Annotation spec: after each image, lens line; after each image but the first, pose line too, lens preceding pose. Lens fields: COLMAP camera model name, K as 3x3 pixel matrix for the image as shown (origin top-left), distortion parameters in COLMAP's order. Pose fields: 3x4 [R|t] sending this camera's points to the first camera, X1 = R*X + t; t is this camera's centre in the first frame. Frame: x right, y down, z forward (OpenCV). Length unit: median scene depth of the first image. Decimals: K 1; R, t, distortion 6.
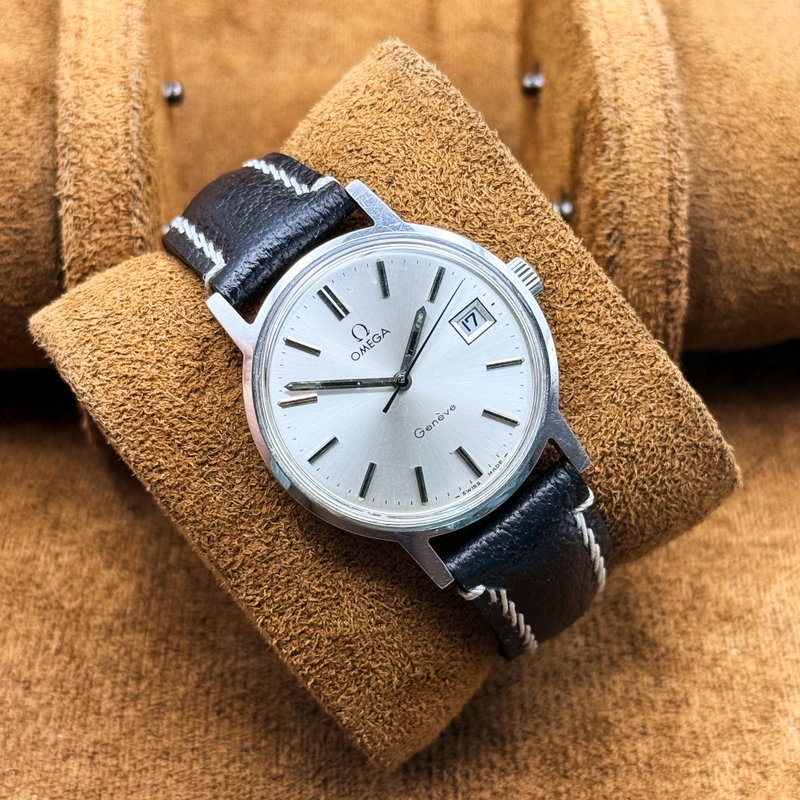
lens RADIAL K [[1924.3, 0, 400.0], [0, 1924.3, 400.0], [0, 0, 1]] dist [0.154329, 0.437686]
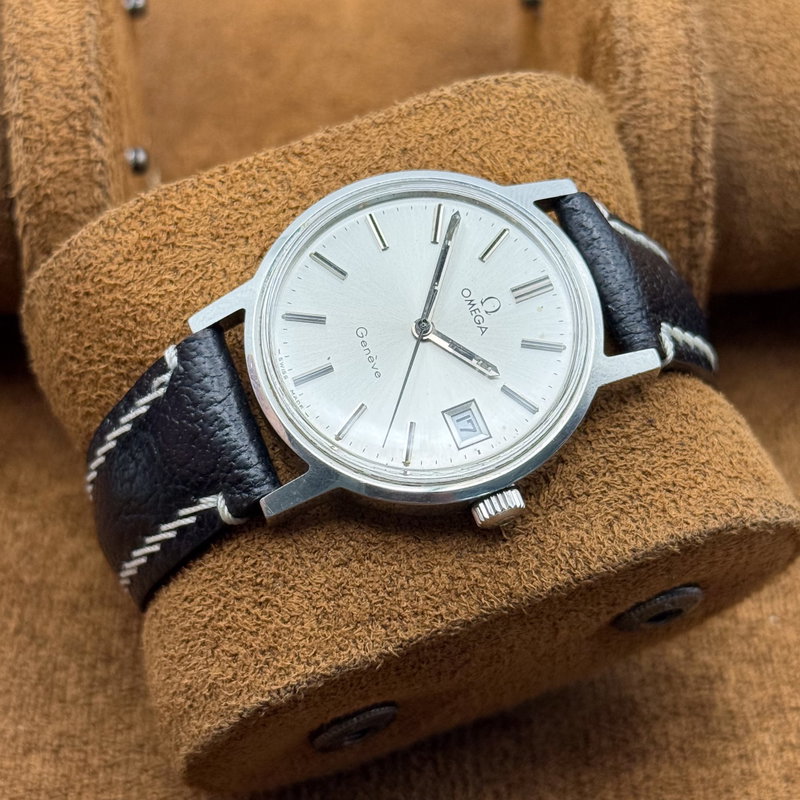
lens RADIAL K [[1924.3, 0, 400.0], [0, 1924.3, 400.0], [0, 0, 1]] dist [0.154329, 0.437686]
pose [[-0.301831, 0.857657, -0.416319, 0.383456], [-0.953169, -0.262715, 0.149829, -0.134396], [0.019129, 0.442046, 0.896789, 0.216796]]
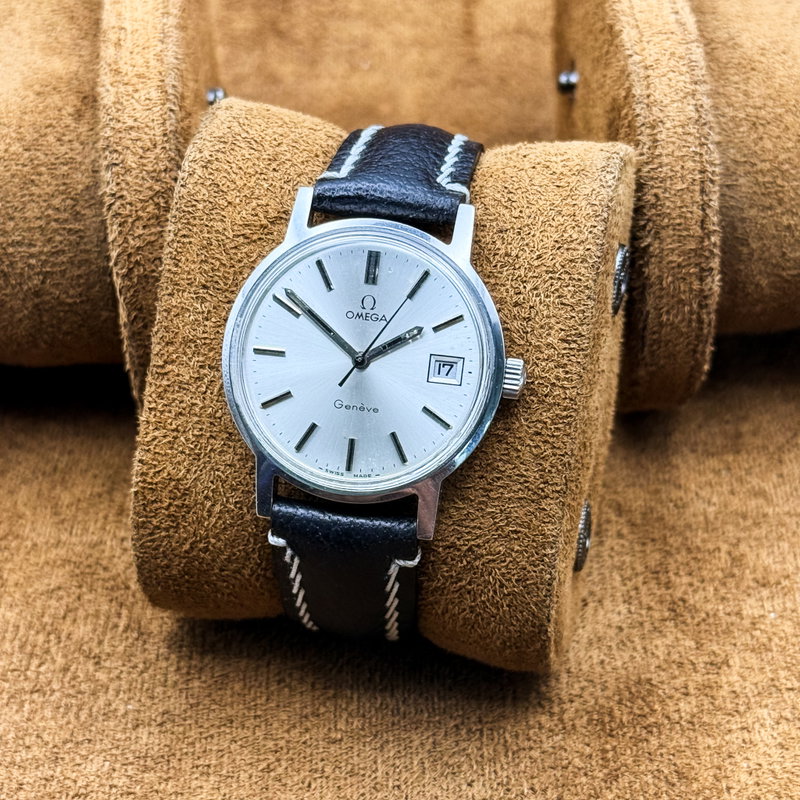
lens RADIAL K [[1924.3, 0, 400.0], [0, 1924.3, 400.0], [0, 0, 1]] dist [0.154329, 0.437686]
pose [[0.658228, 0.721908, -0.213507, 0.260135], [-0.712579, 0.688944, 0.132616, -0.151520], [0.242831, 0.064849, 0.967899, -0.063706]]
